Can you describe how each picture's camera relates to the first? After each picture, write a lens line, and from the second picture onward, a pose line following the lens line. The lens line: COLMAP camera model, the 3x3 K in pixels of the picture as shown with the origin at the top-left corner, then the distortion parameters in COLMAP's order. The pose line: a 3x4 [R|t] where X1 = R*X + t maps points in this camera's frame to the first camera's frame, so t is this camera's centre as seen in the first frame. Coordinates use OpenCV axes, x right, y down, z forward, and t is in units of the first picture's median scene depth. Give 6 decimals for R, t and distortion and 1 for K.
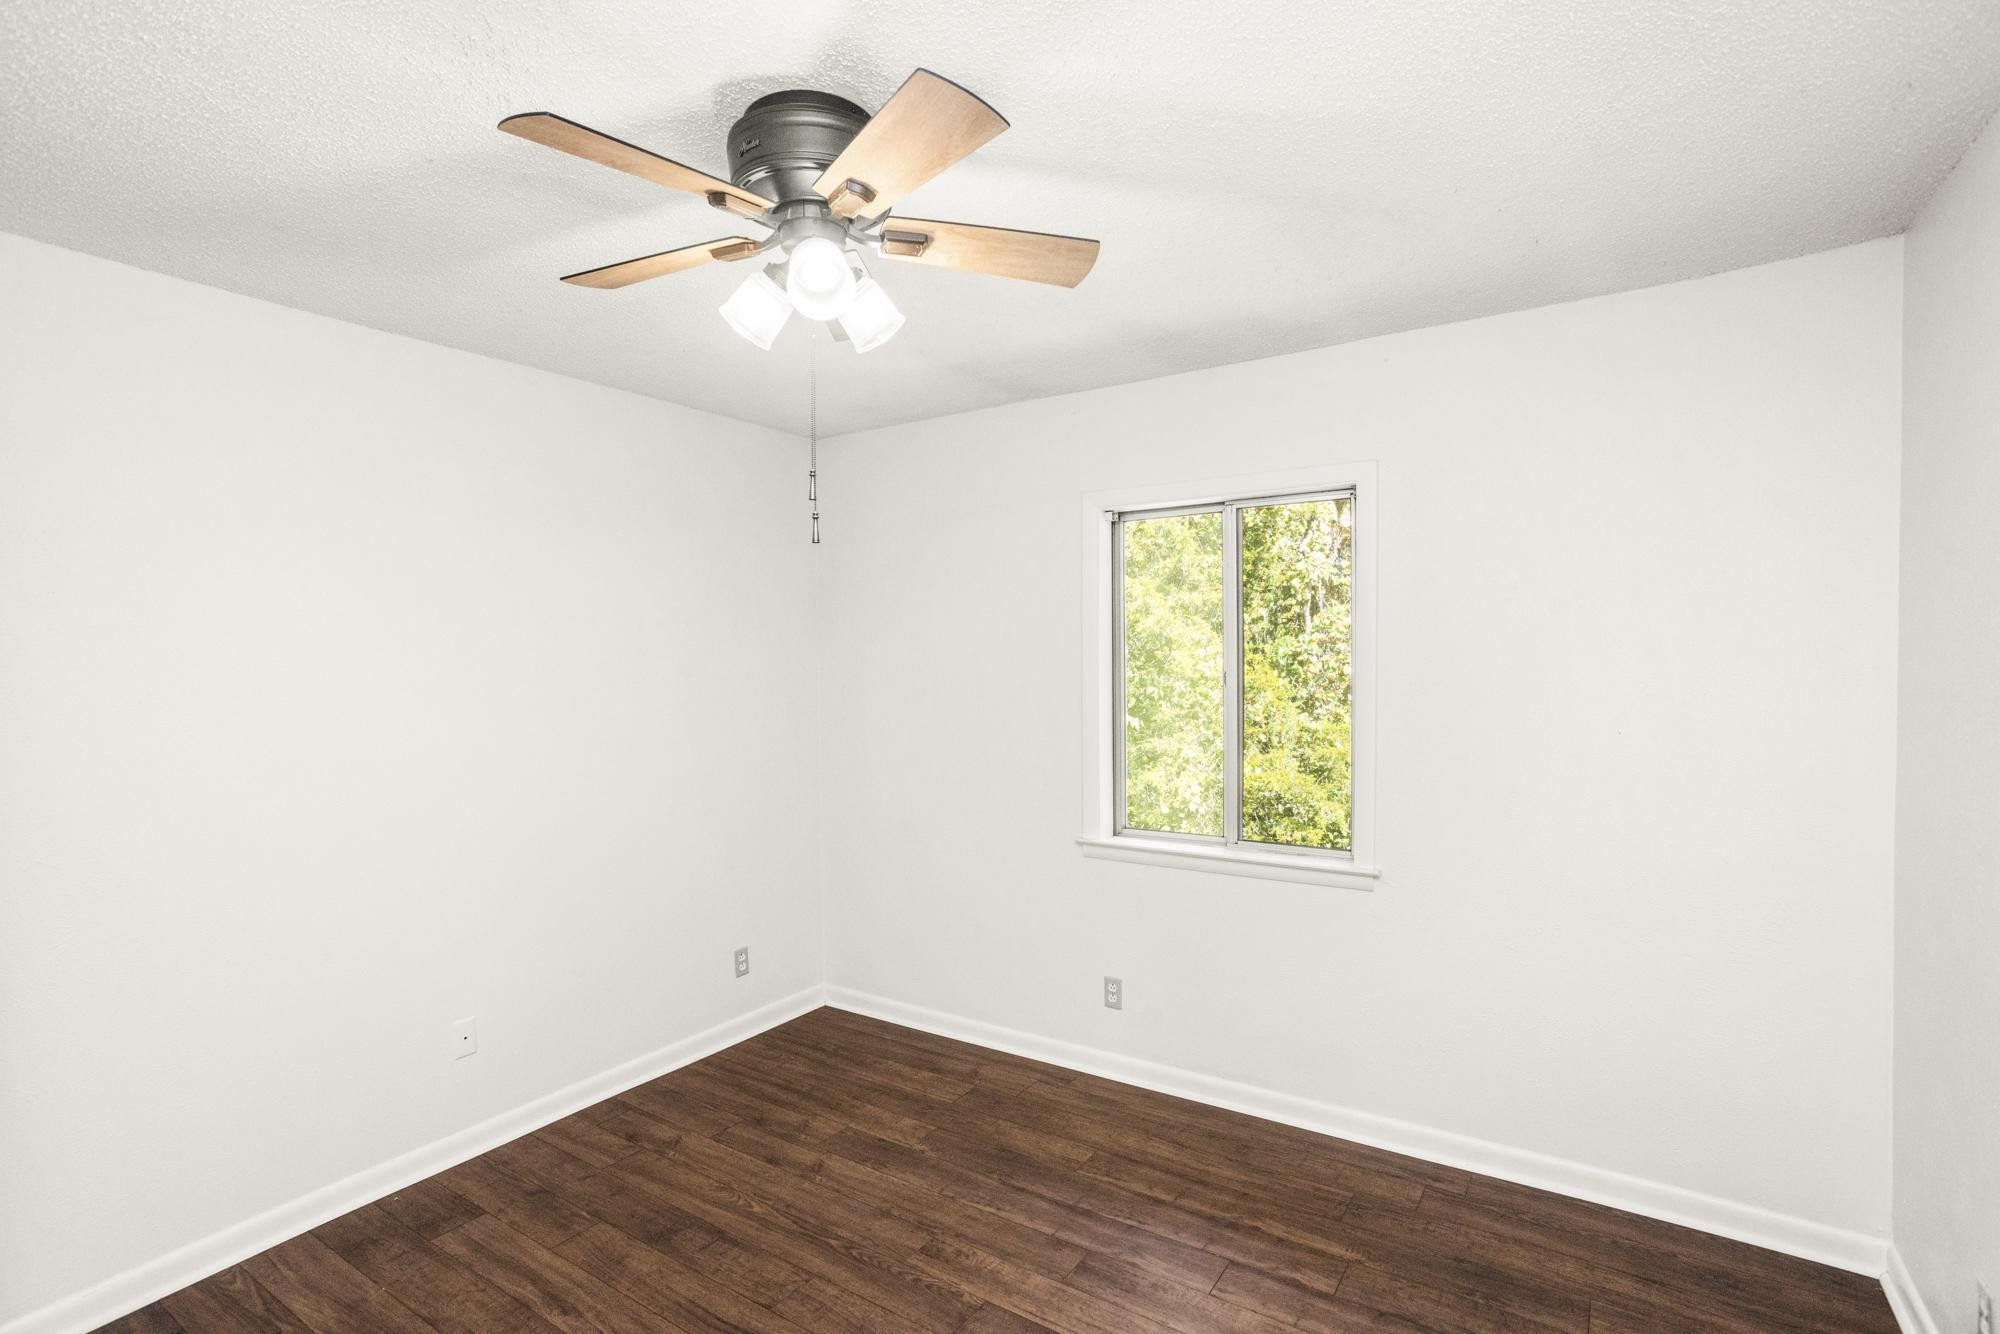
lens RADIAL K [[978.5, 0, 1000.0], [0, 978.5, 667.0], [0, 0, 1]] dist [-0.068781, 0.053718]
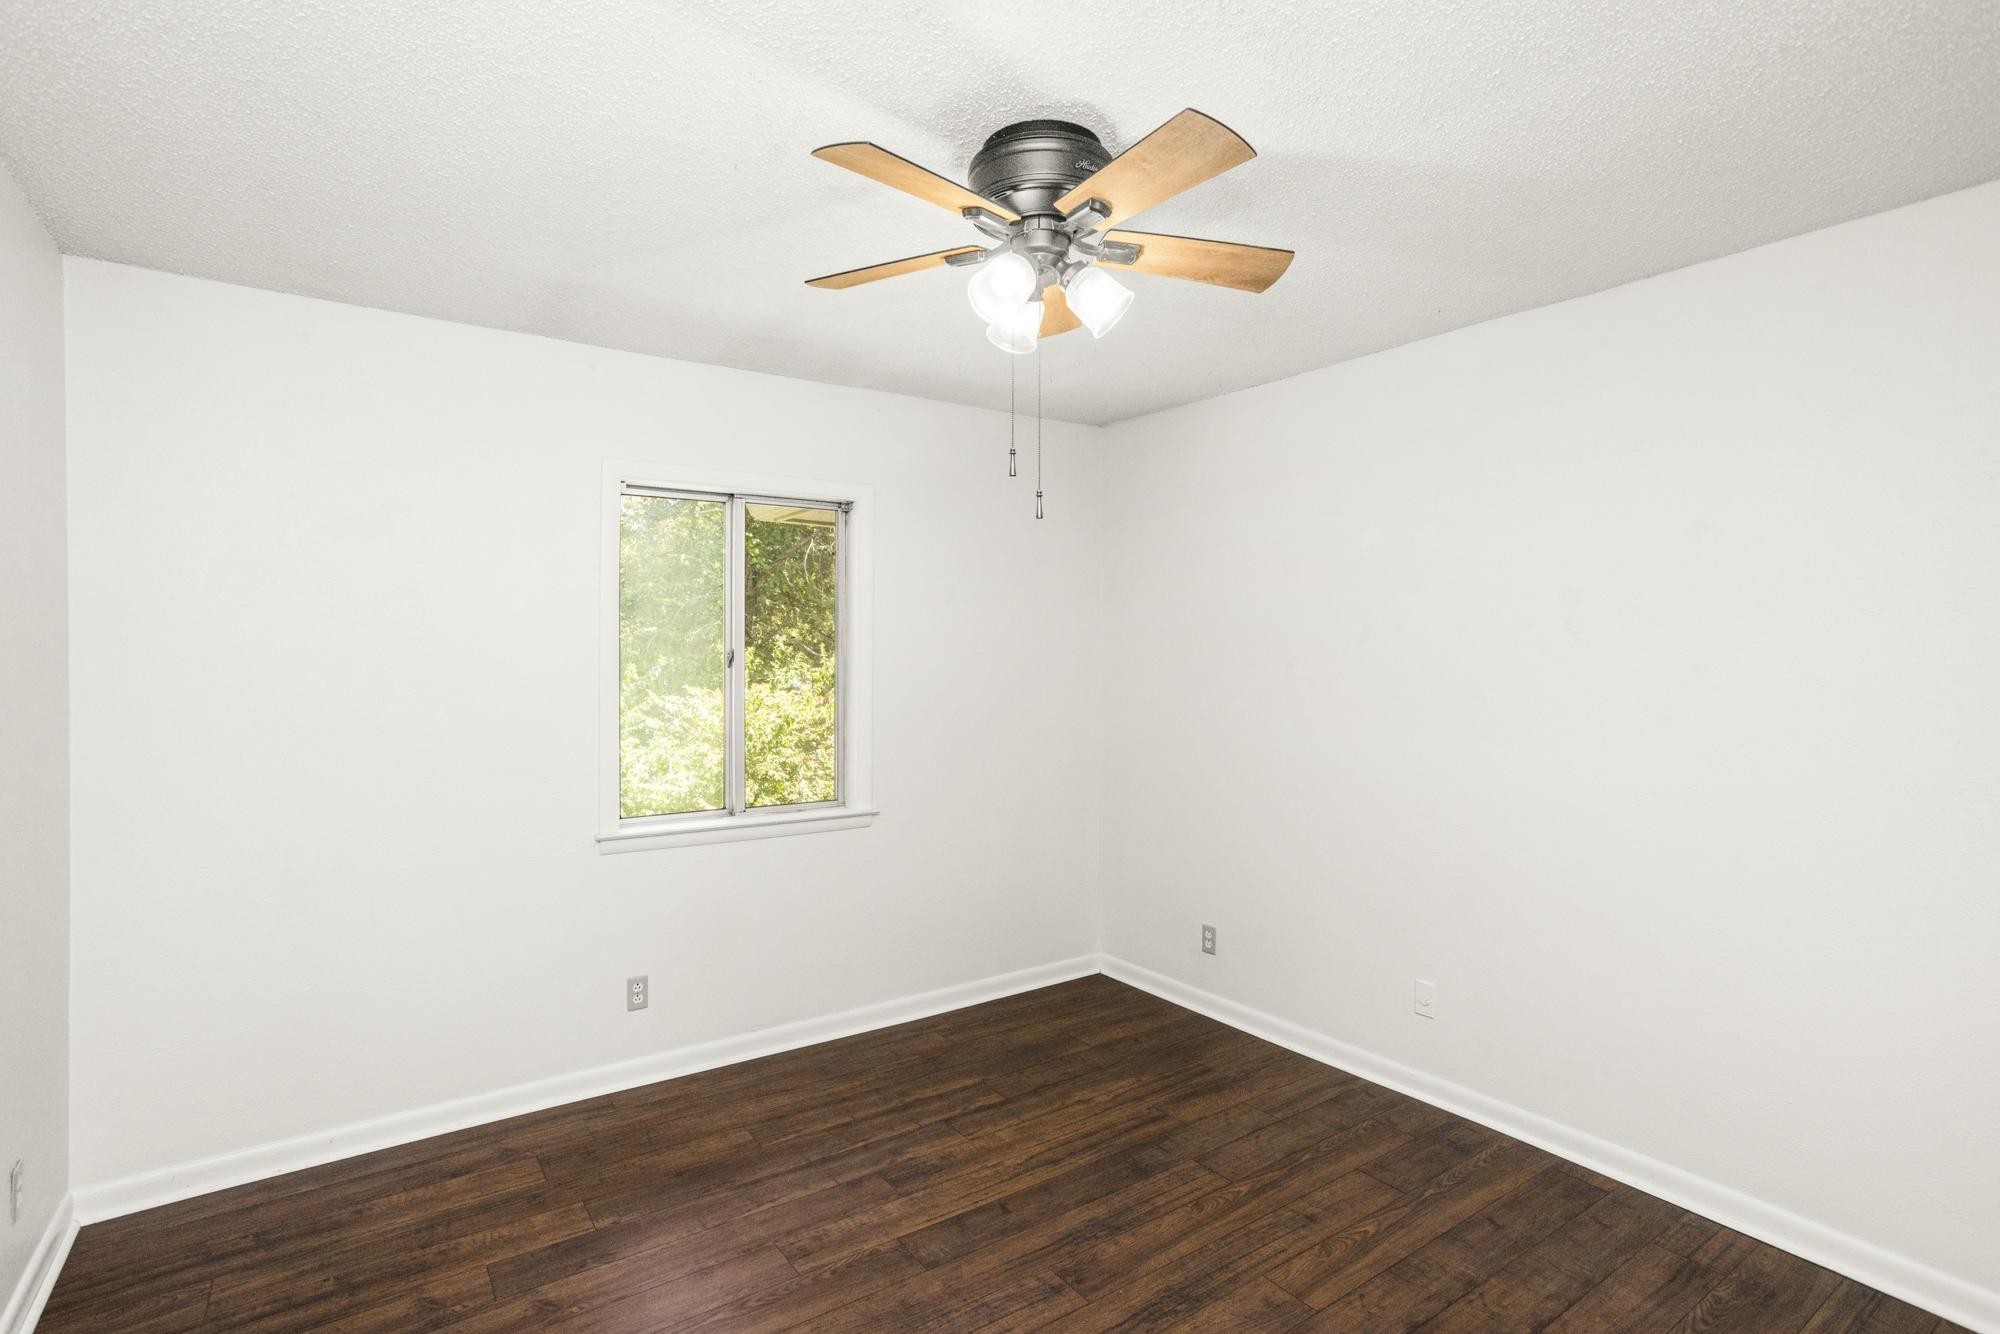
lens RADIAL K [[974.4, 0, 995.9], [0, 974.4, 661.1], [0, 0, 1]] dist [-0.032649, 0.025423]
pose [[0.359748, 0.002766, 0.933045, -0.760283], [0.006936, 0.999960, -0.005638, 0.024930], [-0.933024, 0.008500, 0.359715, 0.399980]]
